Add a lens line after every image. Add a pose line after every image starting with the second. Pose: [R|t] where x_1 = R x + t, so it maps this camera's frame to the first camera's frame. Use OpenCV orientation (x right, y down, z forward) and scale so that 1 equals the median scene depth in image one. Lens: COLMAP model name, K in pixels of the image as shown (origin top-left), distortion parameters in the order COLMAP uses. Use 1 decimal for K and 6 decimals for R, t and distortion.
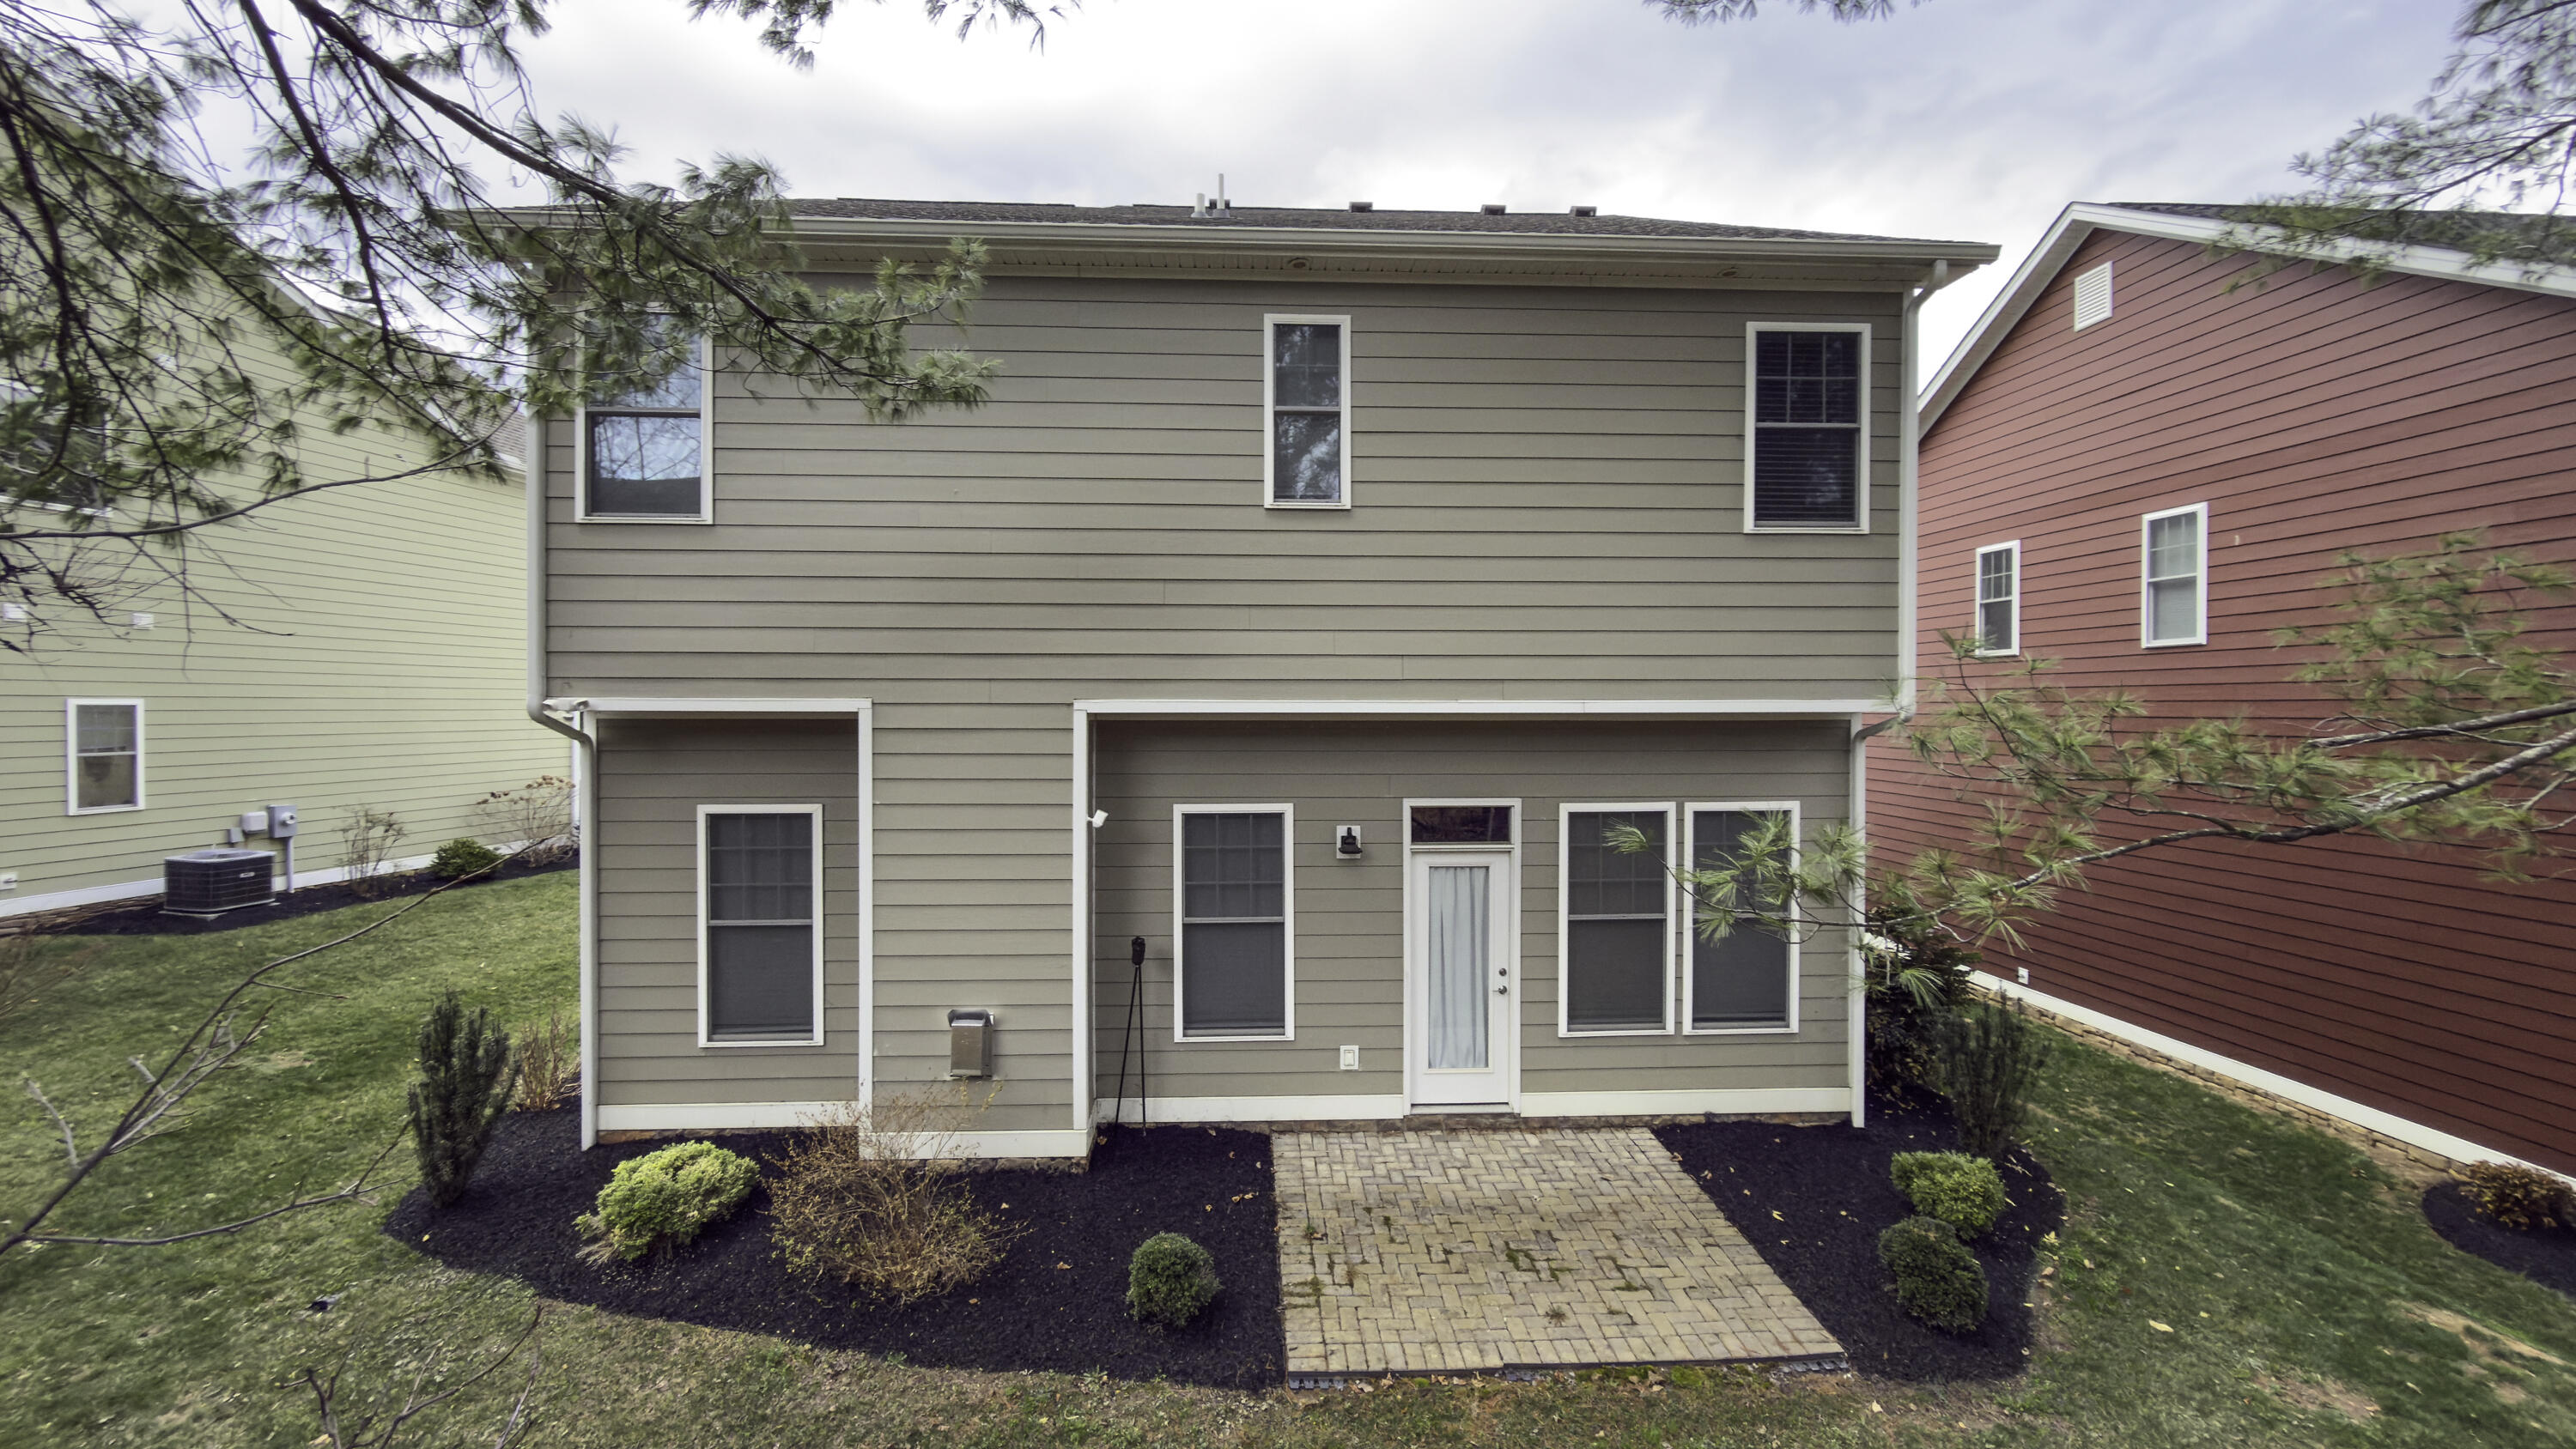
lens RADIAL K [[1051.8, 0, 1288.0], [0, 1051.8, 724.5], [0, 0, 1]] dist [0.001262, 0.000576]
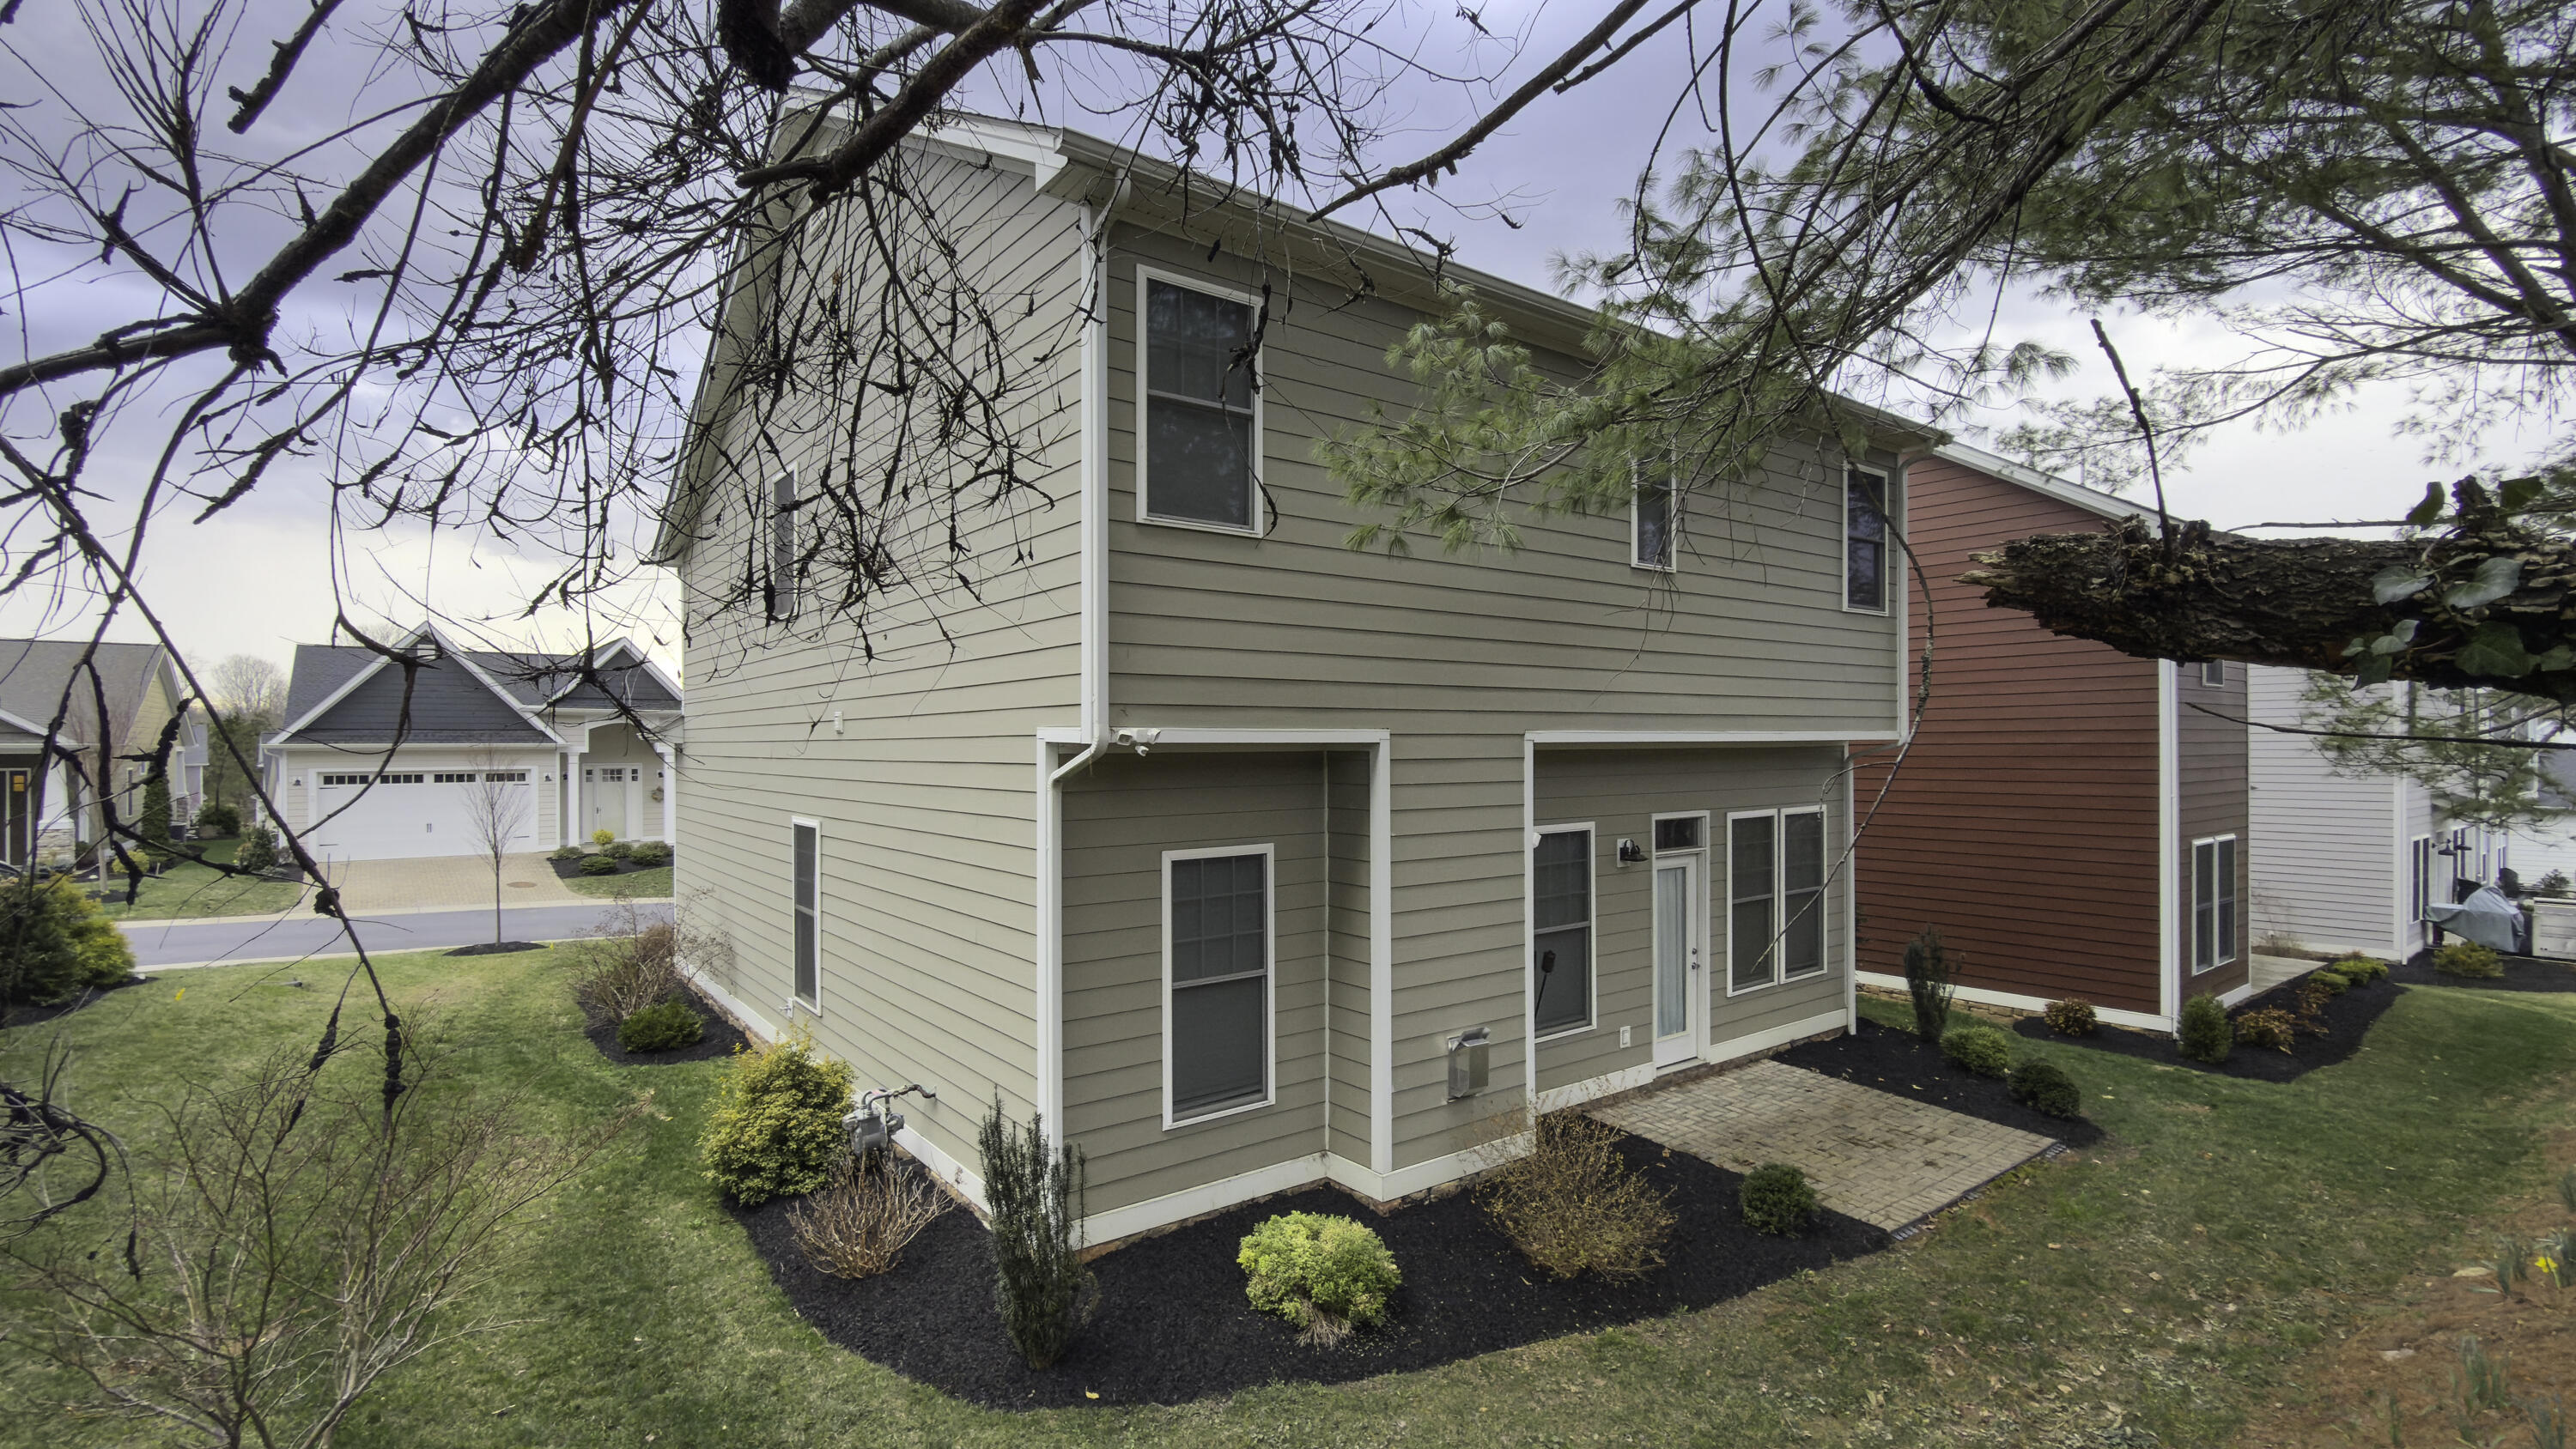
lens RADIAL K [[1159.7, 0, 1286.0], [0, 1159.7, 762.6], [0, 0, 1]] dist [0.014474, -0.000255]
pose [[0.823806, -0.016373, 0.566636, -1.017000], [0.024151, 0.999689, -0.006225, 0.010467], [-0.566358, 0.018813, 0.823945, 0.146591]]
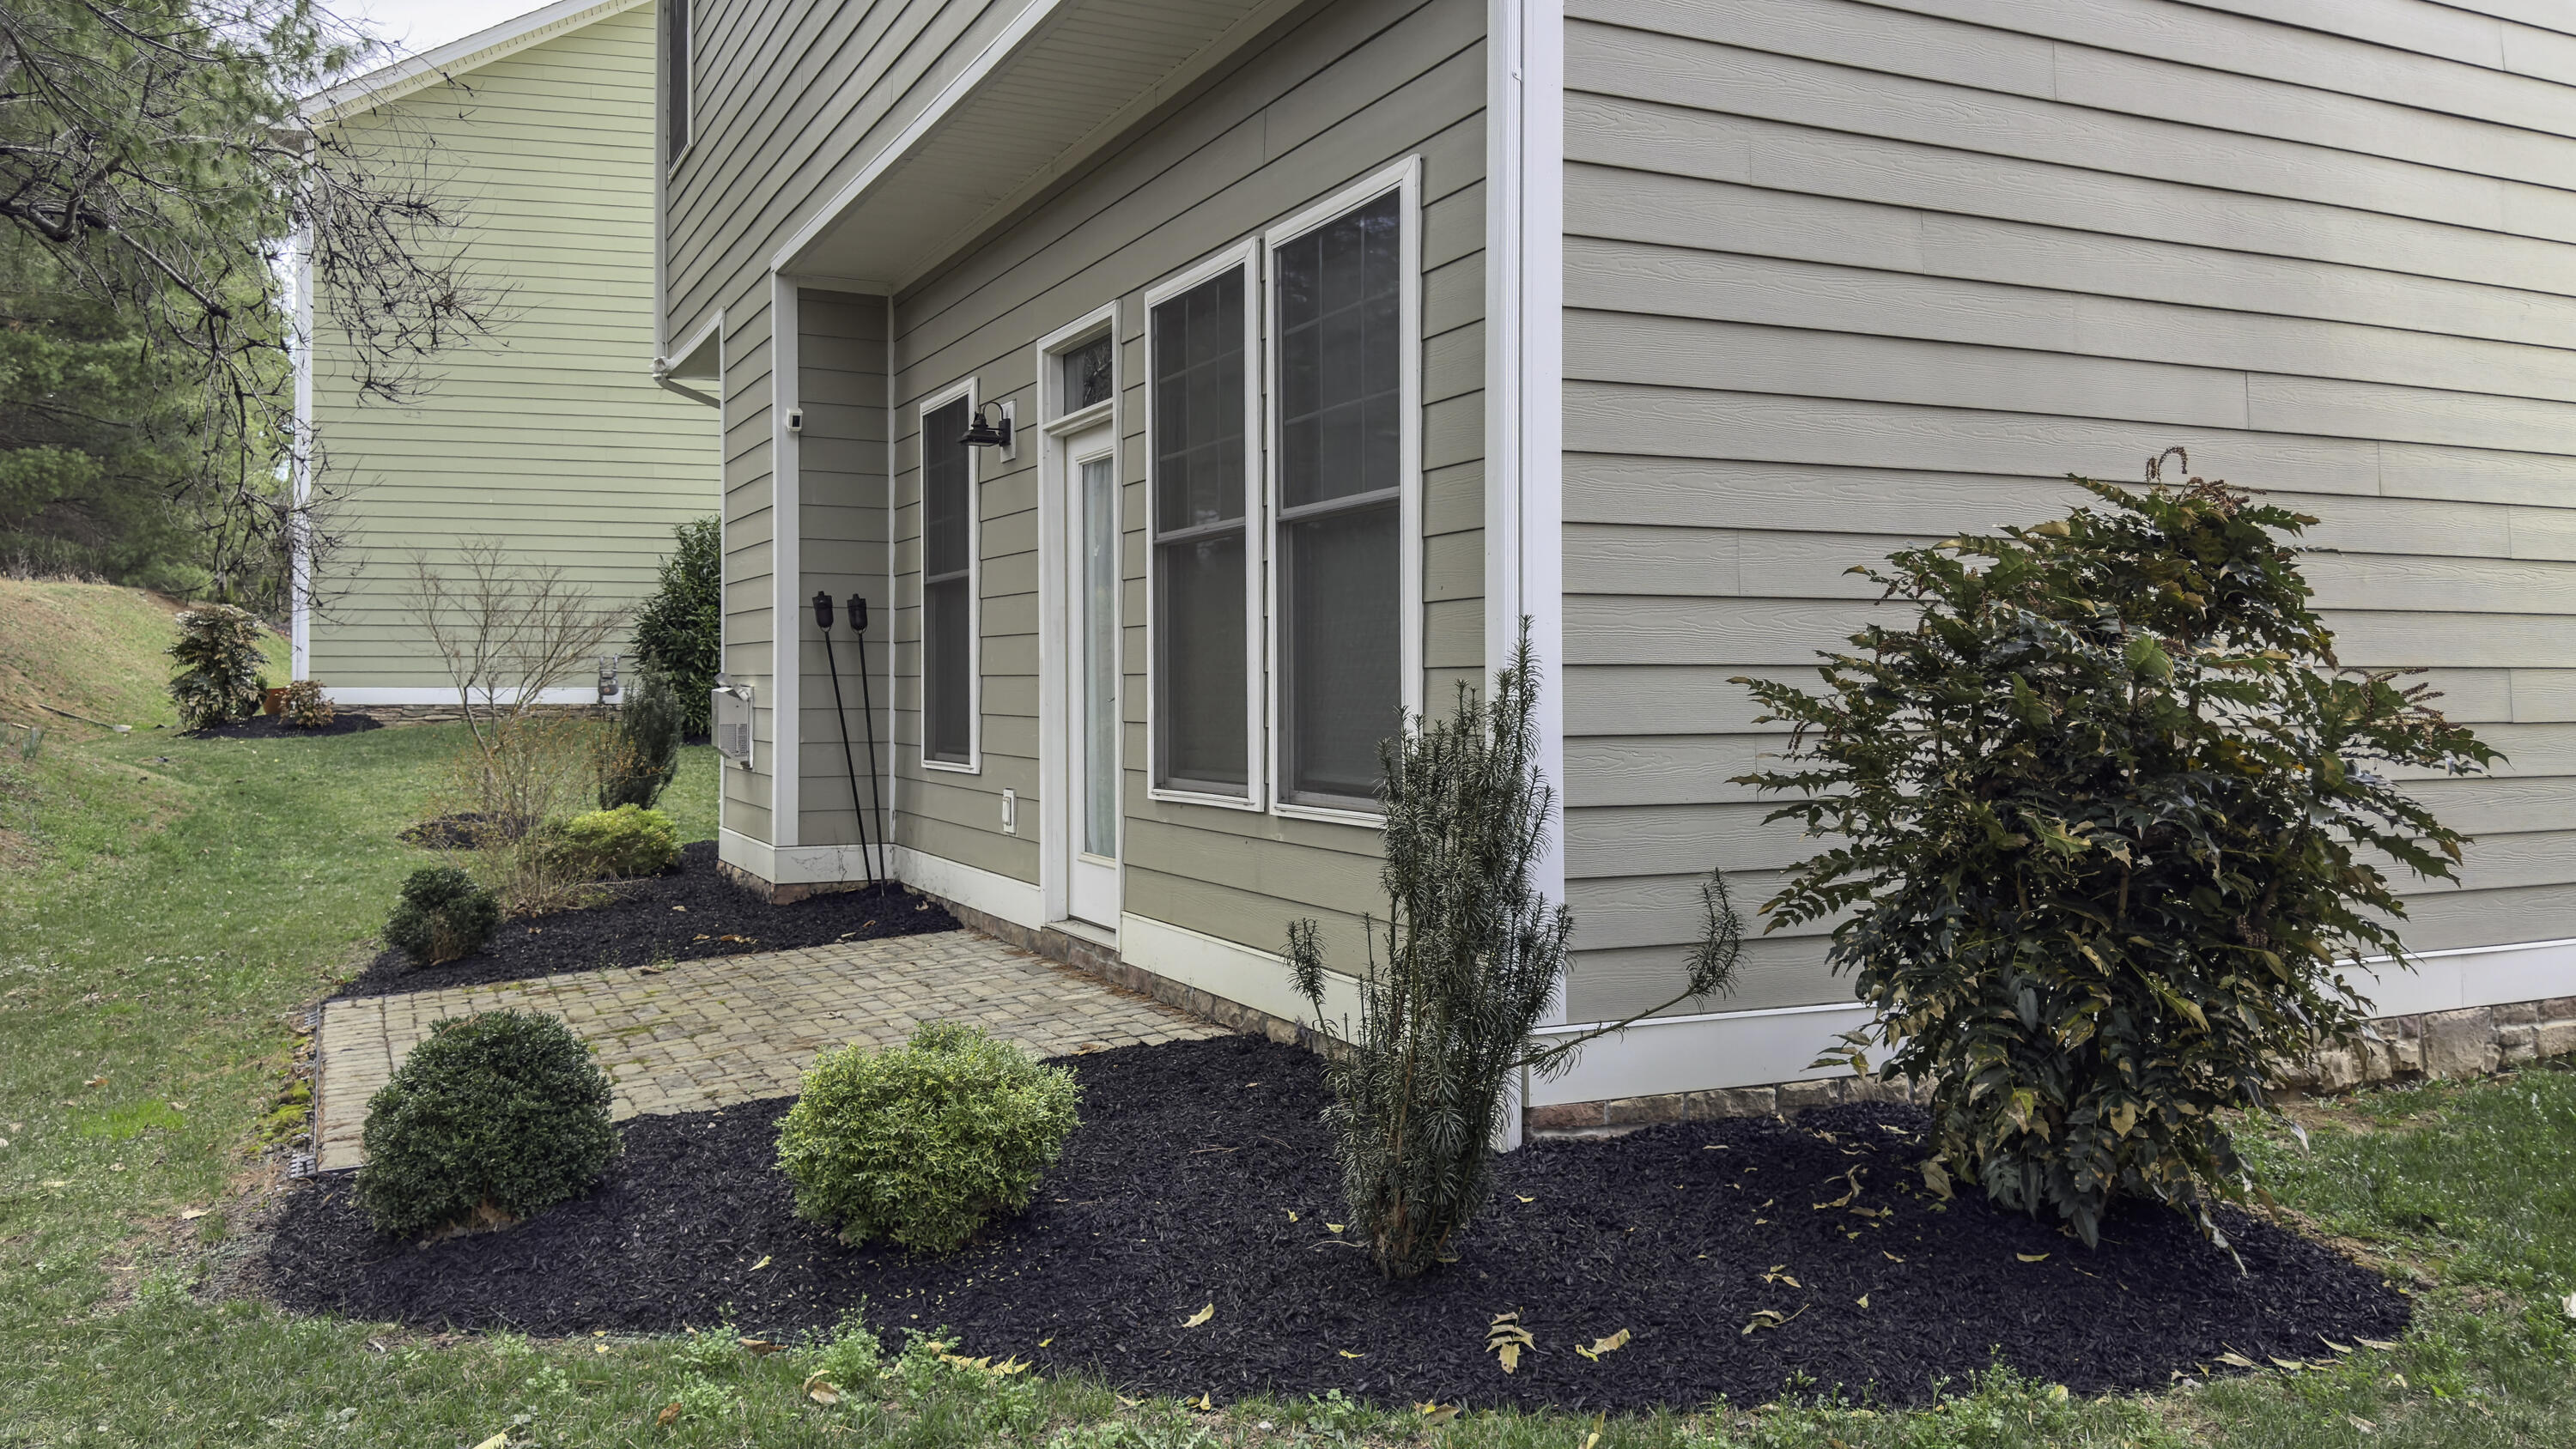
lens RADIAL K [[1939.6, 0, 1288.0], [0, 1939.6, 724.5], [0, 0, 1]] dist [0.076105, -0.077541]
pose [[0.399850, 0.017669, -0.916410, 1.109718], [-0.020005, 0.999744, 0.010547, 0.265418], [0.916362, 0.014115, 0.400102, 0.745853]]
